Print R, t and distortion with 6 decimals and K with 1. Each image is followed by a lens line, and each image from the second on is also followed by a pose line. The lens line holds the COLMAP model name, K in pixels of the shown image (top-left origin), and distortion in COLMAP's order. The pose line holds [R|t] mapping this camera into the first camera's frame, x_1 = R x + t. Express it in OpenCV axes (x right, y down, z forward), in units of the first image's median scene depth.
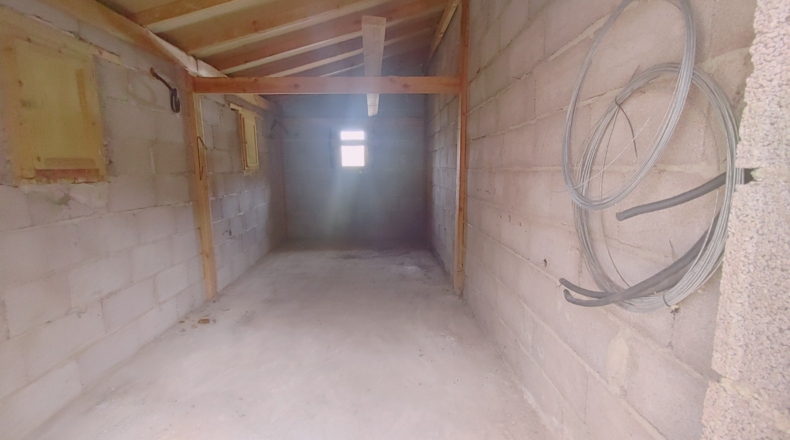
lens RADIAL K [[355.7, 0, 395.0], [0, 355.7, 220.0], [0, 0, 1]] dist [-0.000003, -0.000001]
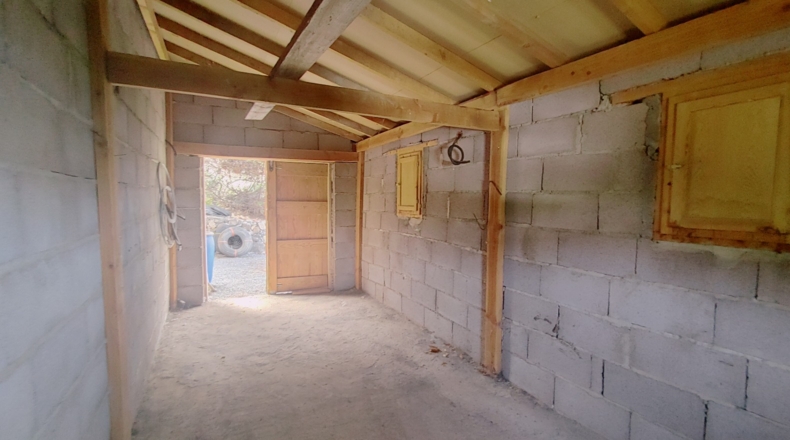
lens RADIAL K [[355.7, 0, 395.0], [0, 355.7, 220.0], [0, 0, 1]] dist [-0.000003, -0.000001]
pose [[-0.890738, 0.023451, -0.453913, 0.074172], [-0.076902, 0.976494, 0.201358, -0.344125], [0.447965, 0.214264, -0.867997, 1.921904]]
